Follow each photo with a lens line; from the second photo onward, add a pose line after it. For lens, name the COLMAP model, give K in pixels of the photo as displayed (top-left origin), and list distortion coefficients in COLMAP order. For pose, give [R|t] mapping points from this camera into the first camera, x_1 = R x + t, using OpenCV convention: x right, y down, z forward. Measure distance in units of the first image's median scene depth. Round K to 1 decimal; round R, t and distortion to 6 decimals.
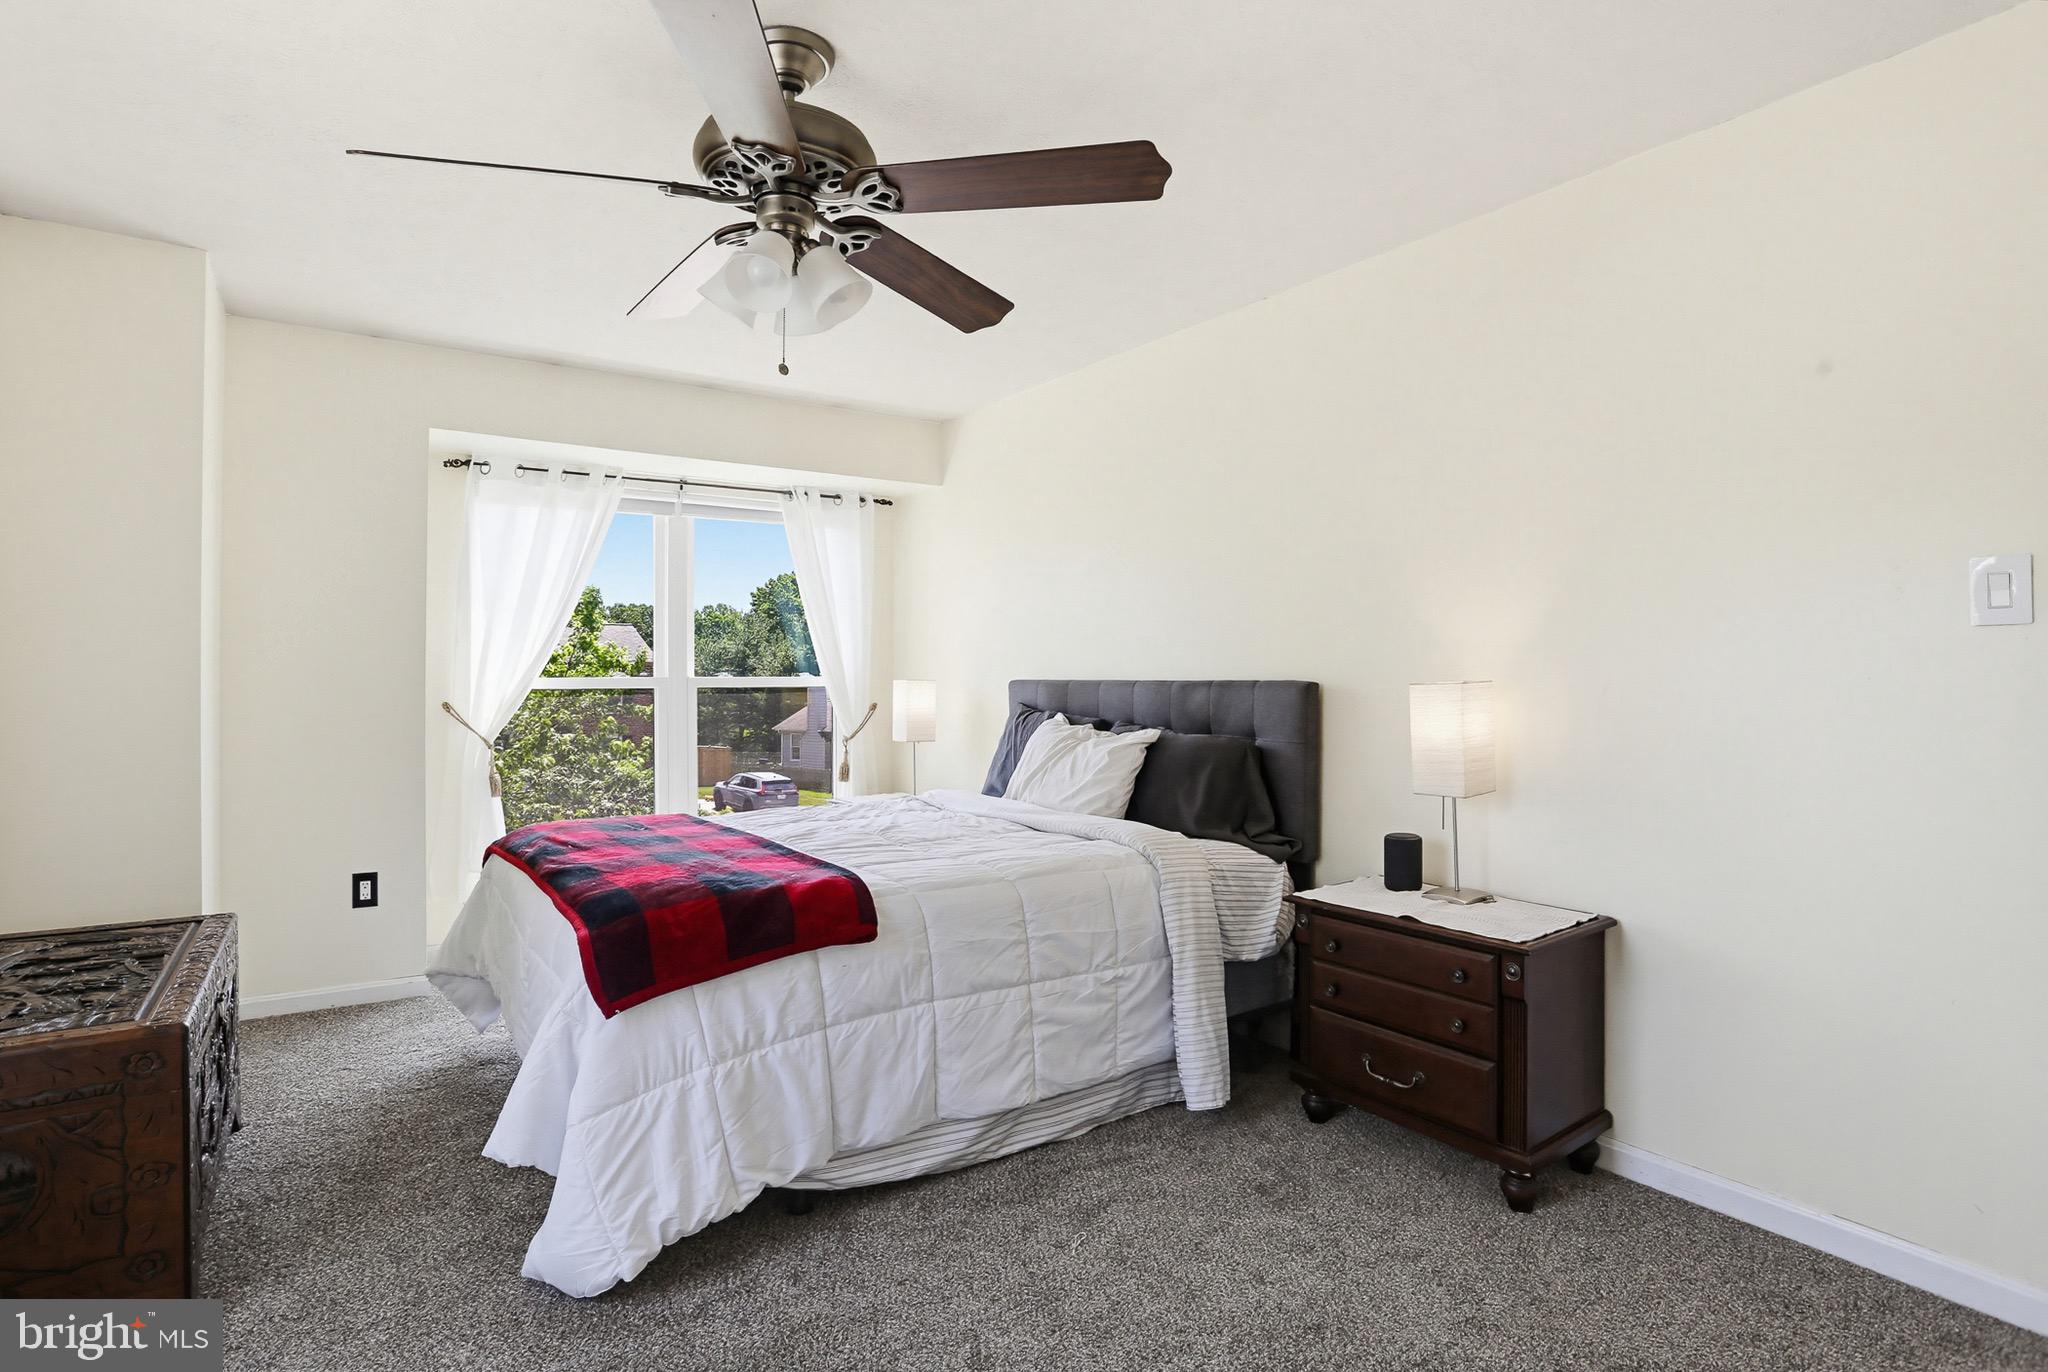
lens RADIAL K [[1039.9, 0, 1025.2], [0, 1039.9, 628.9], [0, 0, 1]] dist [-0.053520, 0.000092]
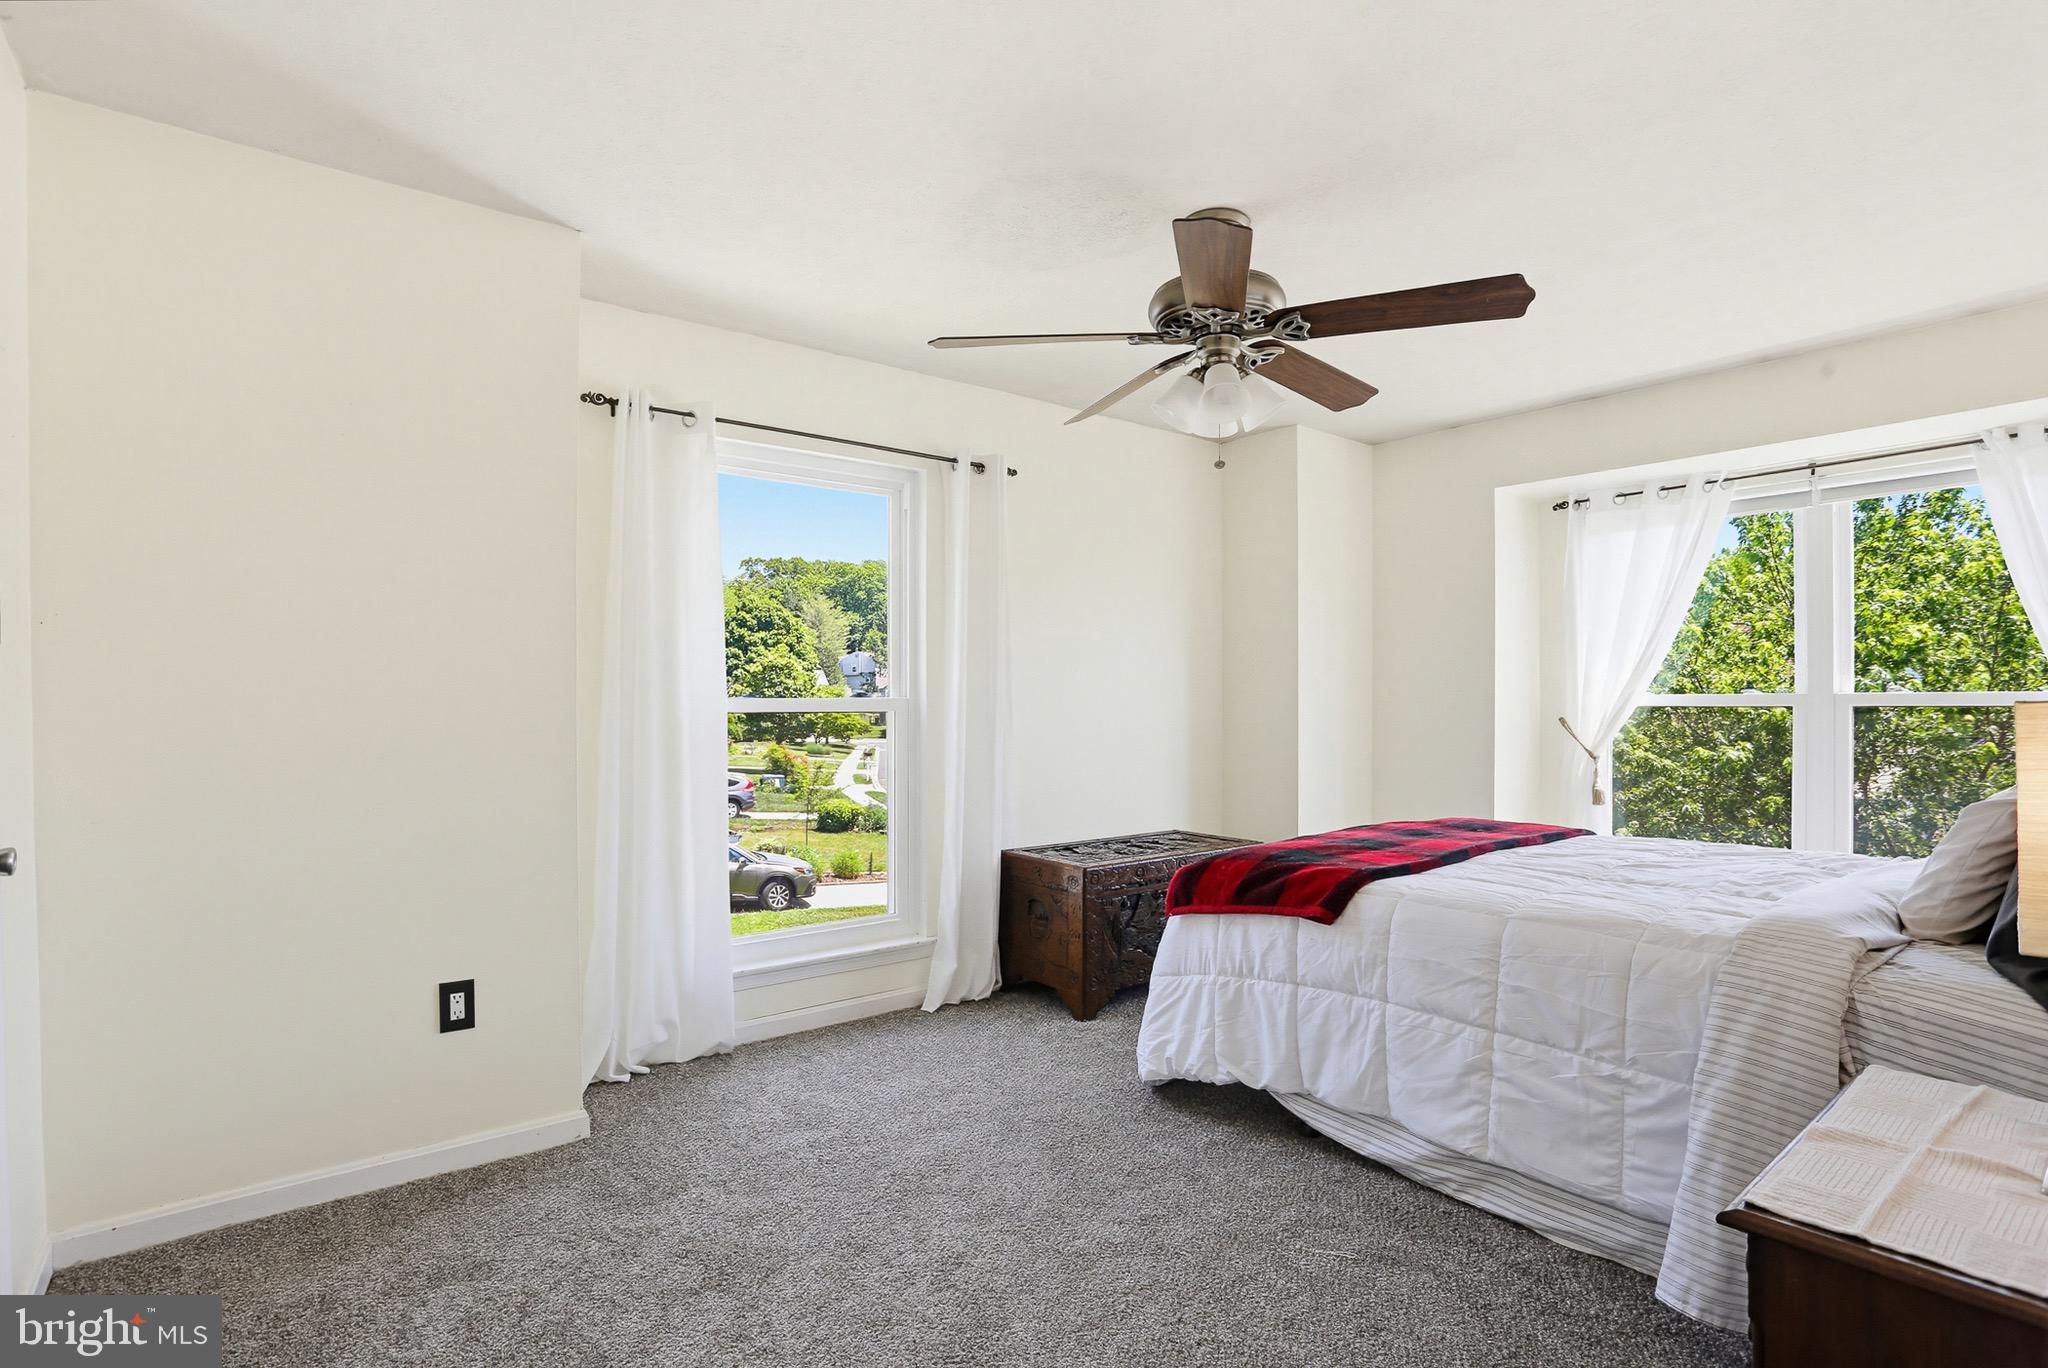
lens RADIAL K [[1034.6, 0, 1071.8], [0, 1034.6, 687.1], [0, 0, 1]] dist [-0.004555, -0.000364]
pose [[0.093300, -0.010374, -0.995584, 0.896084], [0.050142, 0.998726, -0.005708, 0.030386], [0.994375, -0.049388, 0.093701, 0.579138]]
